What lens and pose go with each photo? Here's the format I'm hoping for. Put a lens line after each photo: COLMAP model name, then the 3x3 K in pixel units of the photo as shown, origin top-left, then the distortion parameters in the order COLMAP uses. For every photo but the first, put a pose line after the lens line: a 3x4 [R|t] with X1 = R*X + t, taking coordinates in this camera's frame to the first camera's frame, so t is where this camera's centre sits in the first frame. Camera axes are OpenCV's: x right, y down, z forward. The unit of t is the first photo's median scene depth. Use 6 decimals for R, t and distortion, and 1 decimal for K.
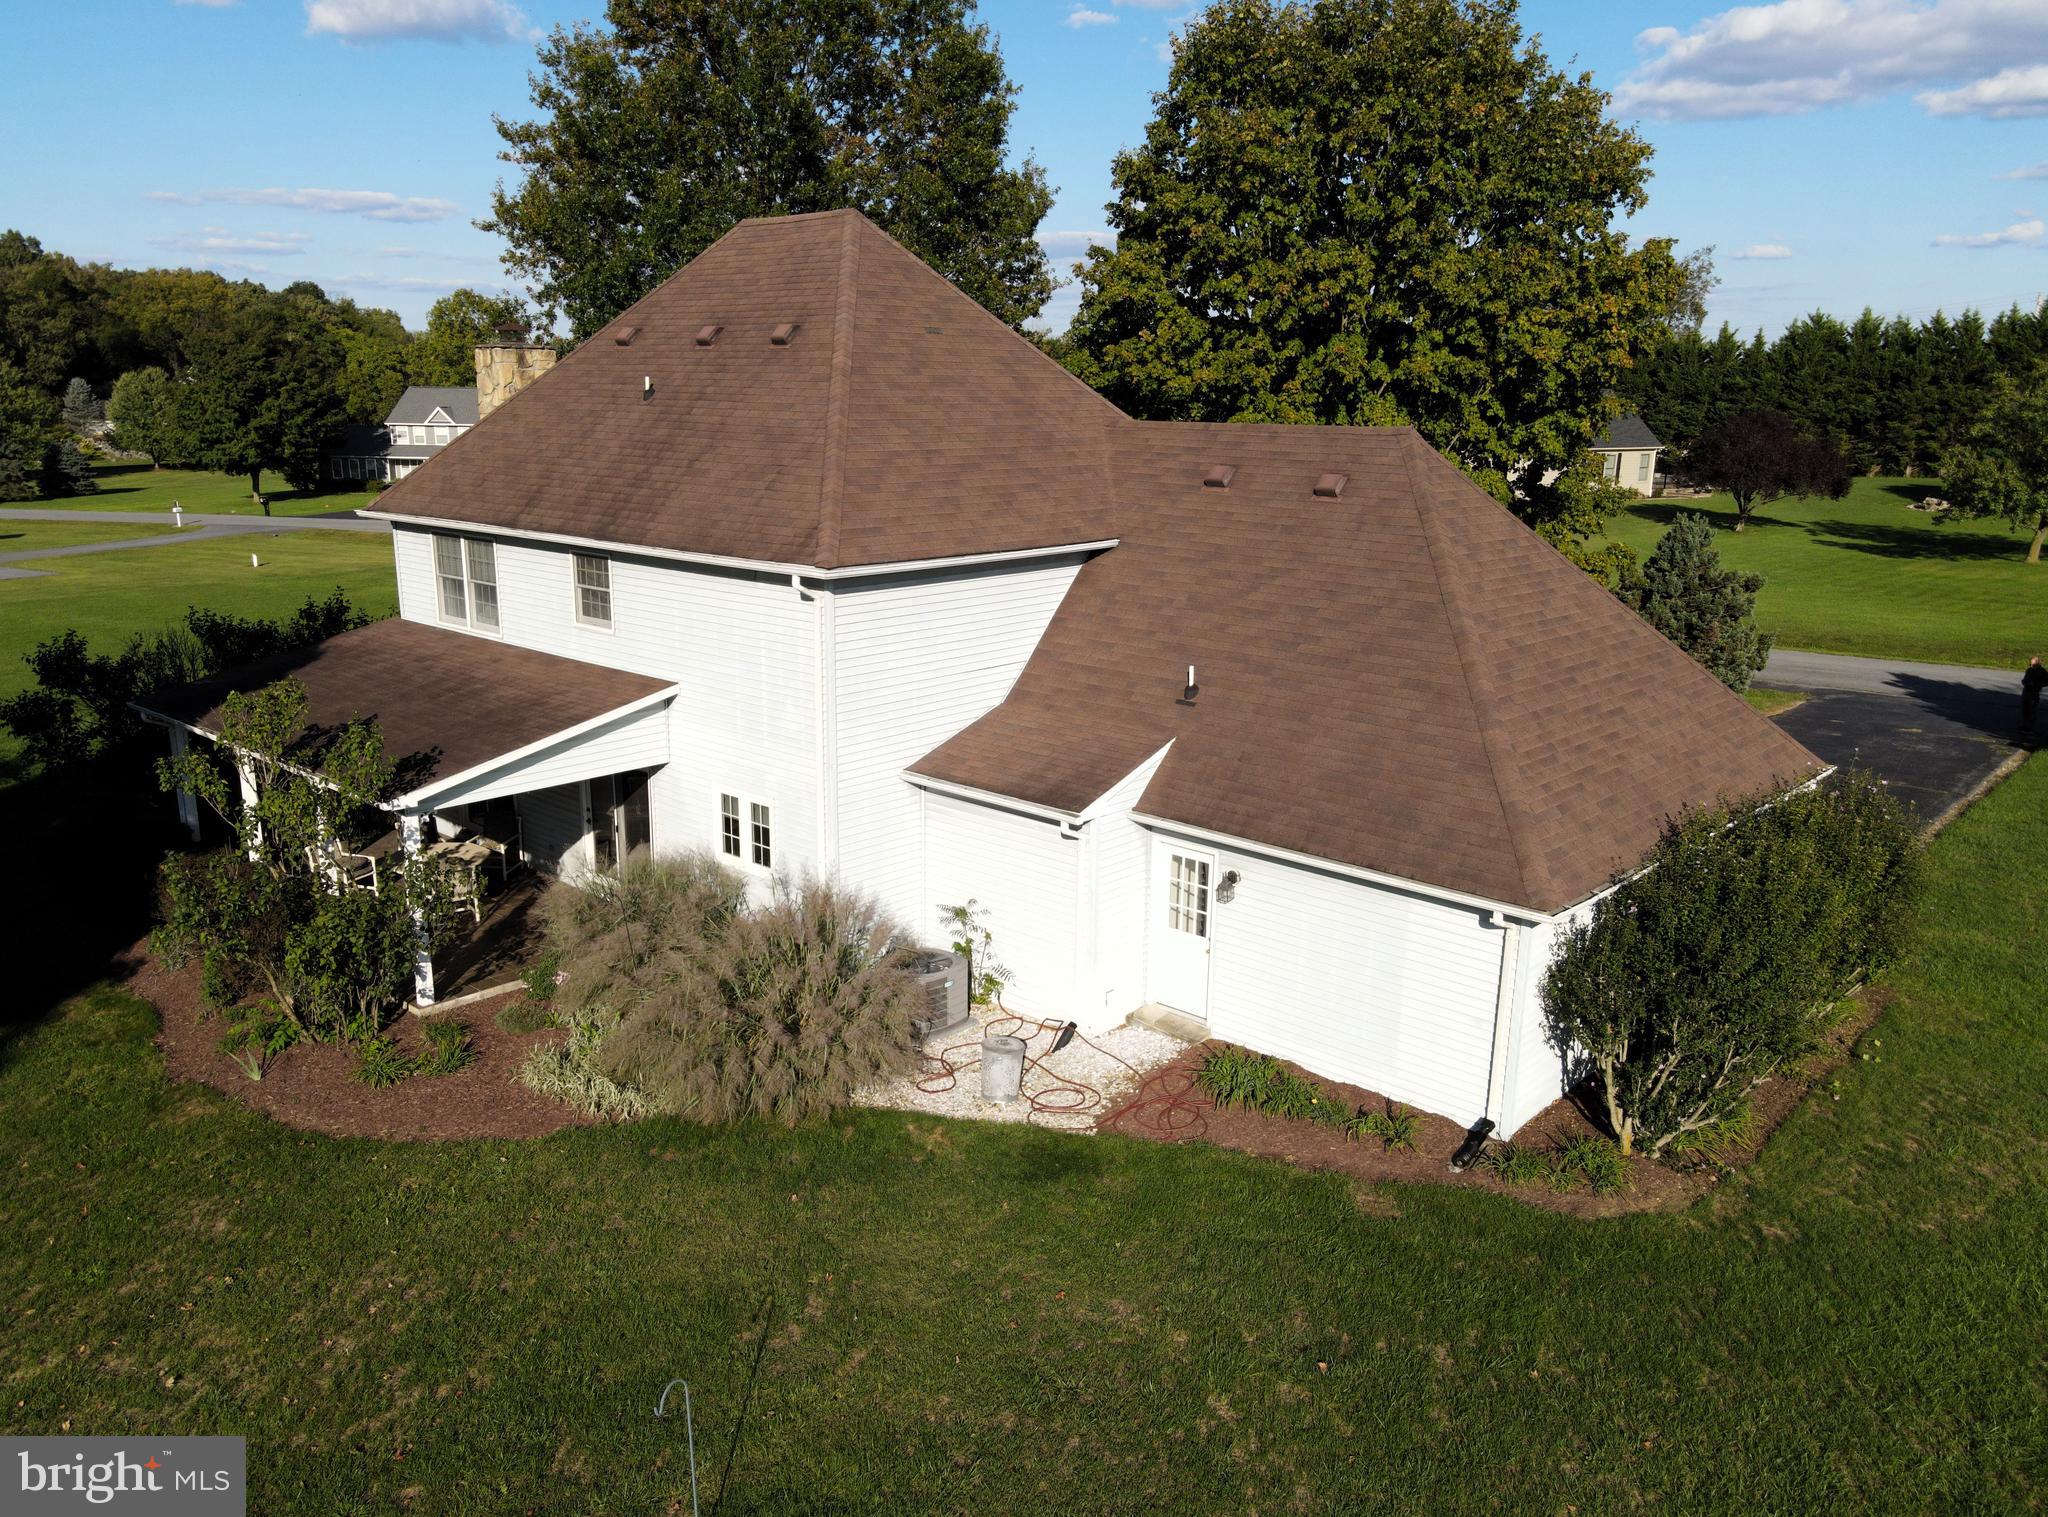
lens RADIAL K [[1489.9, 0, 1018.3], [0, 1489.9, 807.1], [0, 0, 1]] dist [0.015172, -0.001364]
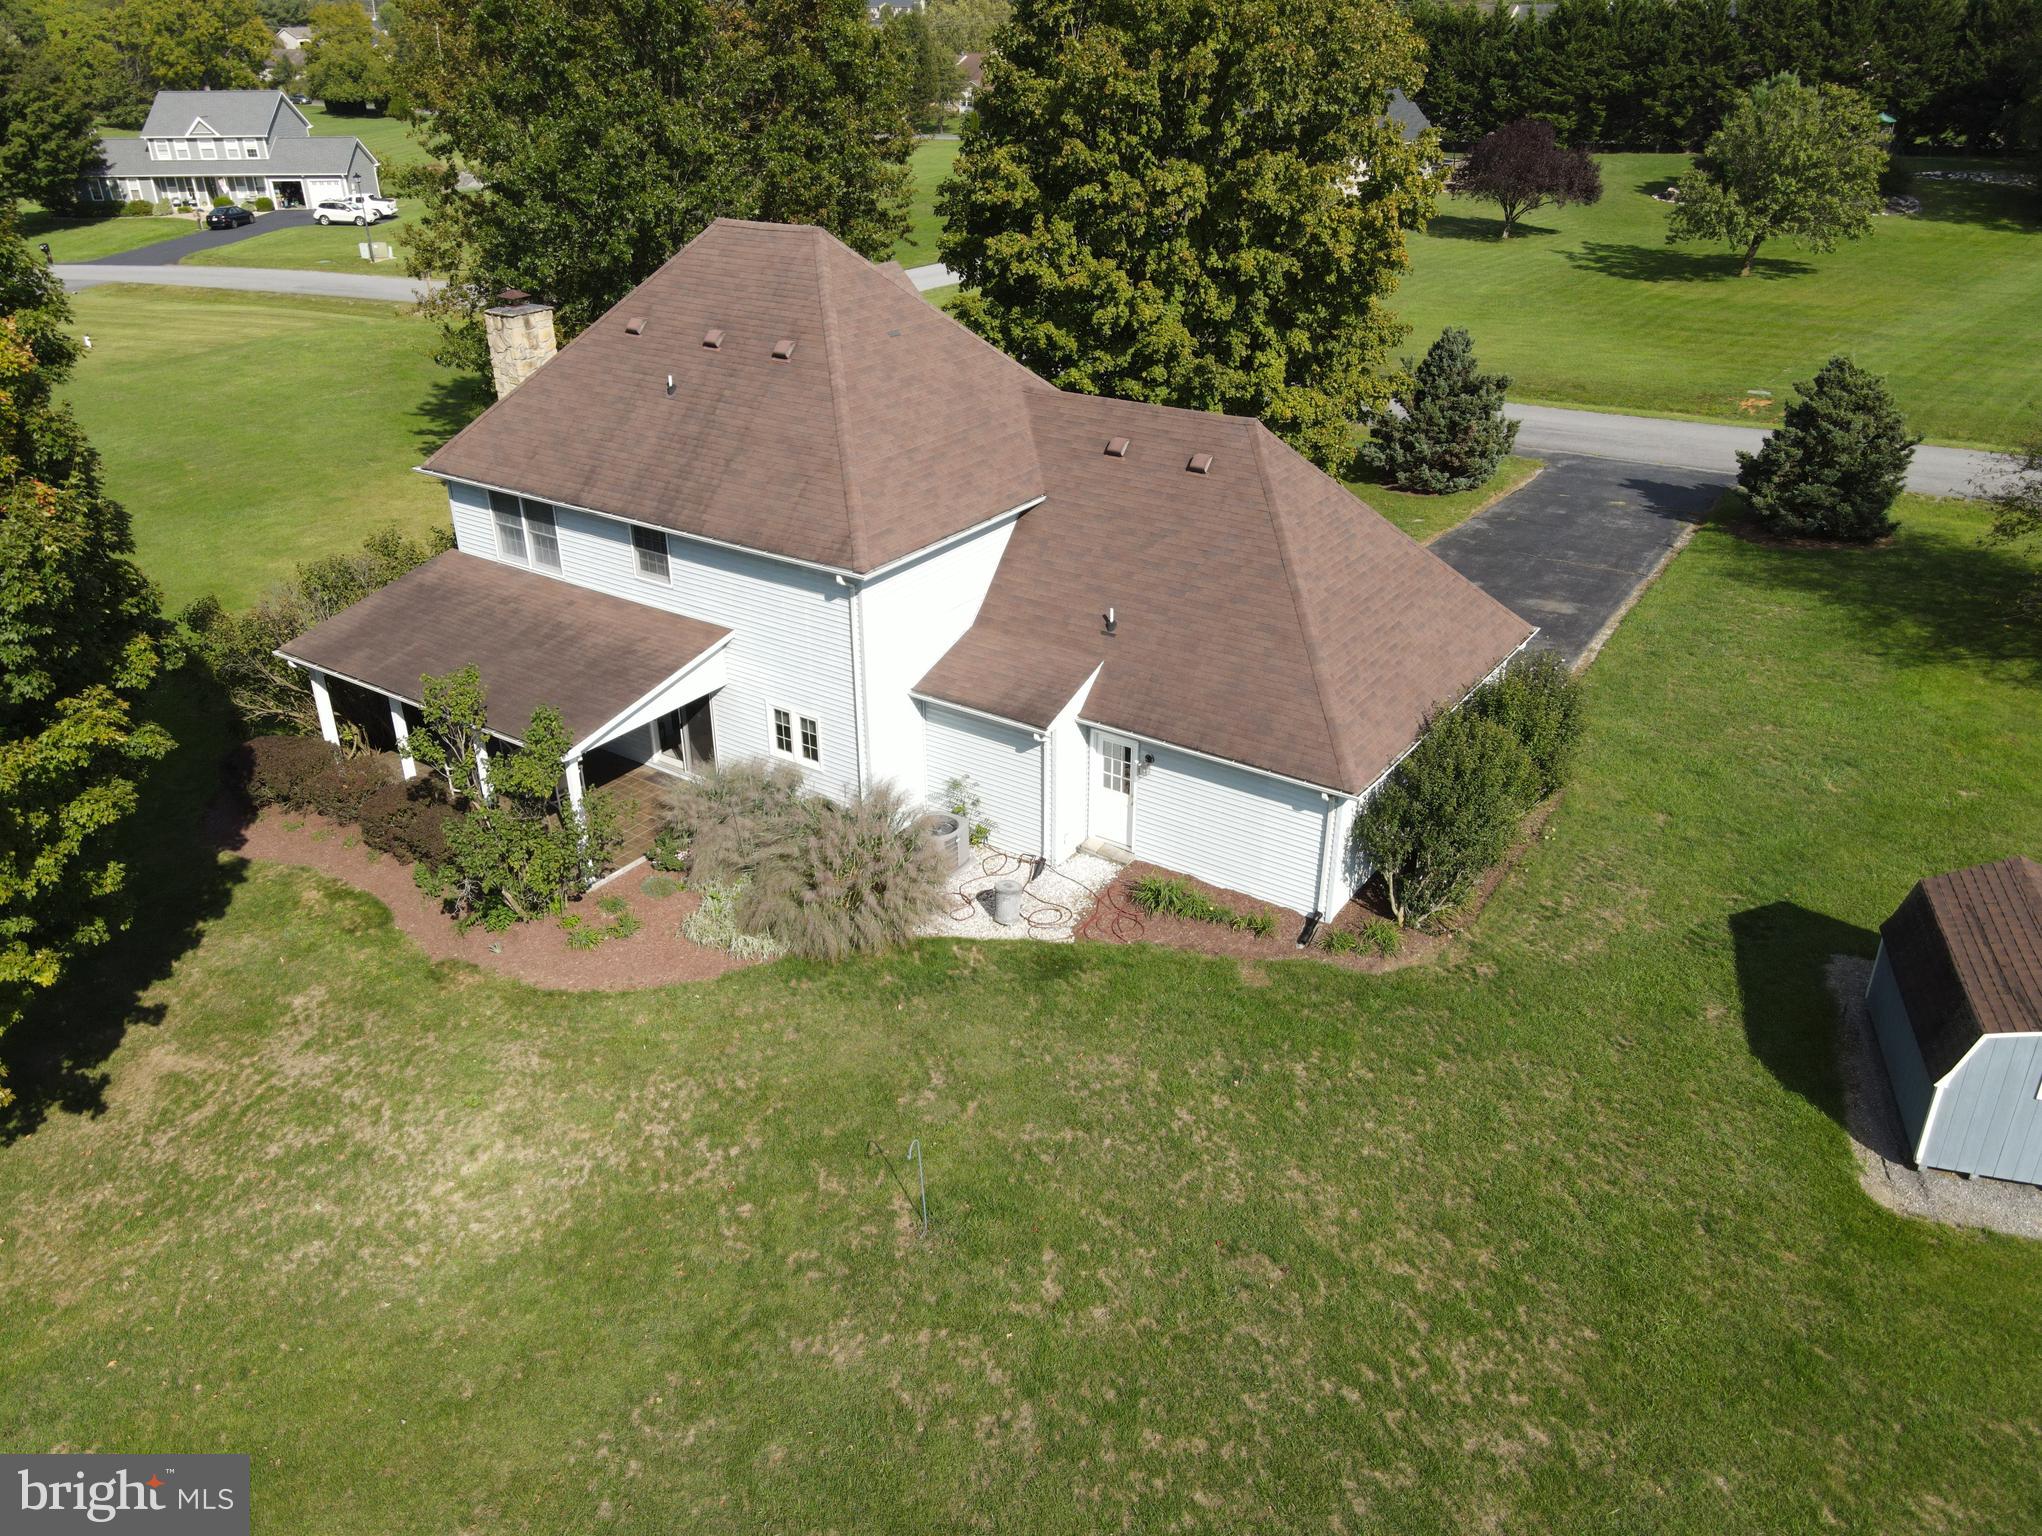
lens RADIAL K [[1485.6, 0, 1018.5], [0, 1485.6, 767.3], [0, 0, 1]] dist [0.015172, -0.001364]
pose [[0.989296, -0.078675, 0.122895, -0.162082], [0.050696, 0.975051, 0.216116, -0.263234], [-0.136832, -0.207572, 0.968602, -0.406026]]
